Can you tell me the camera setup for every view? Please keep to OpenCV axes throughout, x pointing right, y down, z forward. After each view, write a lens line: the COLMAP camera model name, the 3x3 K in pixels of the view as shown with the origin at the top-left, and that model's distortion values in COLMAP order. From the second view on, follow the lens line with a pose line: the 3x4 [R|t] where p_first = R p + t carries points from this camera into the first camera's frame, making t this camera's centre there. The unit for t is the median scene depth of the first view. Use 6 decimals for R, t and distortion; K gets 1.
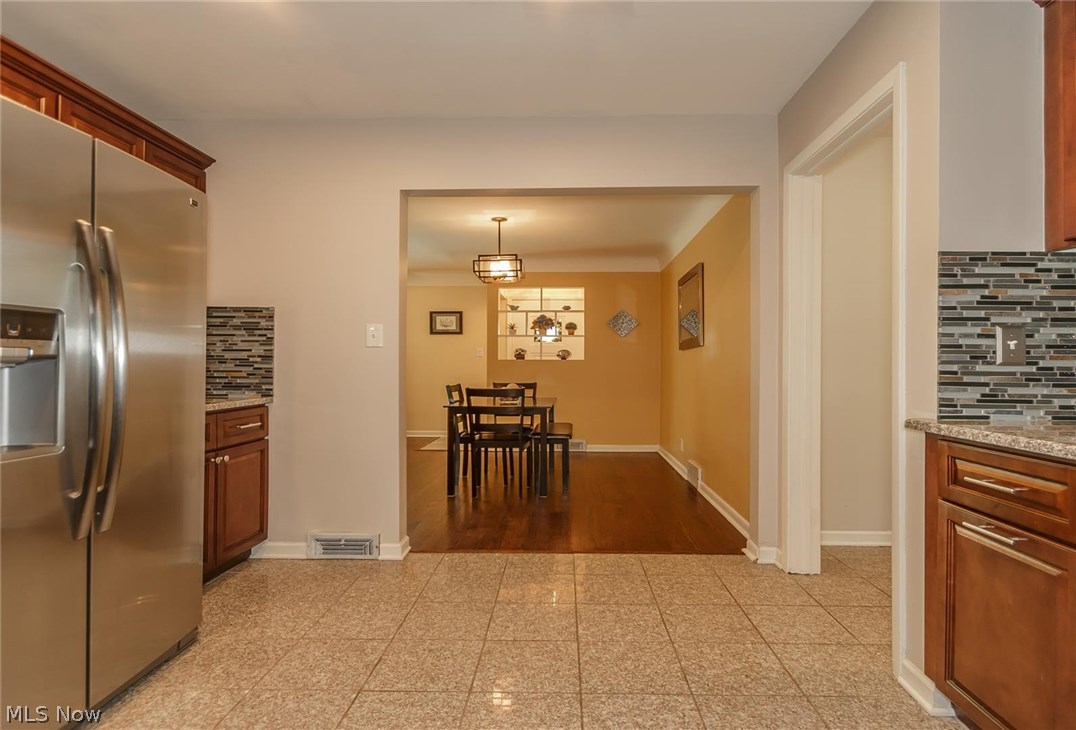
lens RADIAL K [[517.4, 0, 571.1], [0, 517.4, 356.0], [0, 0, 1]] dist [0.012851, -0.006515]
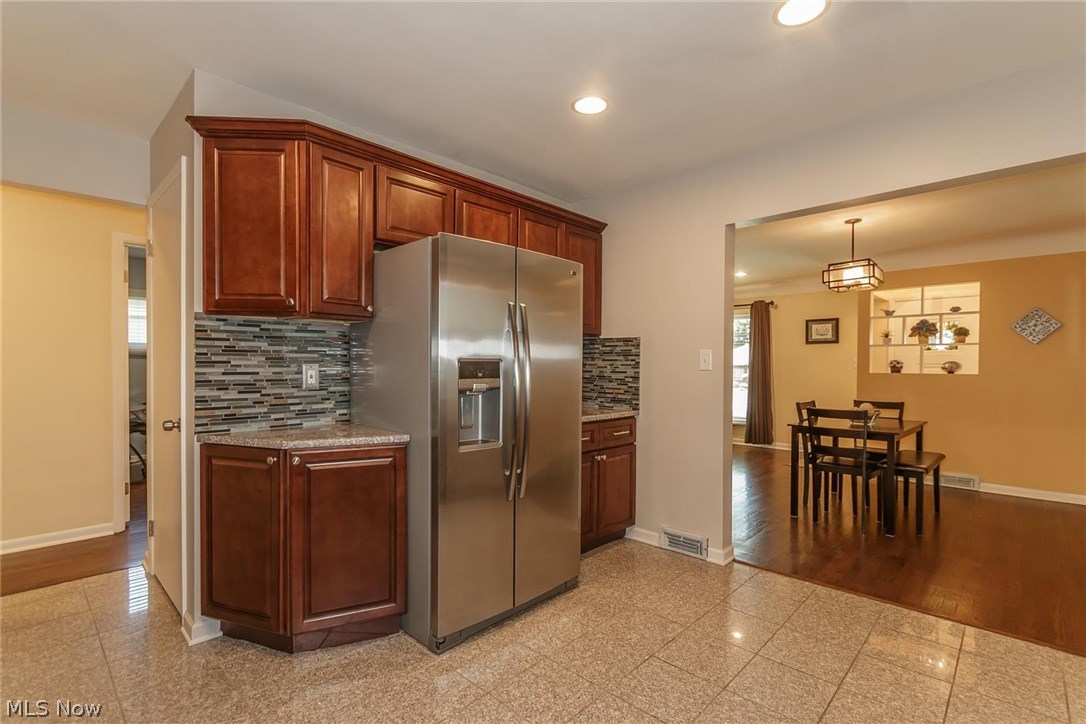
lens RADIAL K [[506.8, 0, 544.1], [0, 506.8, 357.8], [0, 0, 1]] dist [0.000888, 0.000282]
pose [[0.714028, -0.040326, -0.698955, 0.111611], [0.031027, 0.999182, -0.025952, -0.021593], [0.699429, -0.003156, 0.714695, -0.024246]]
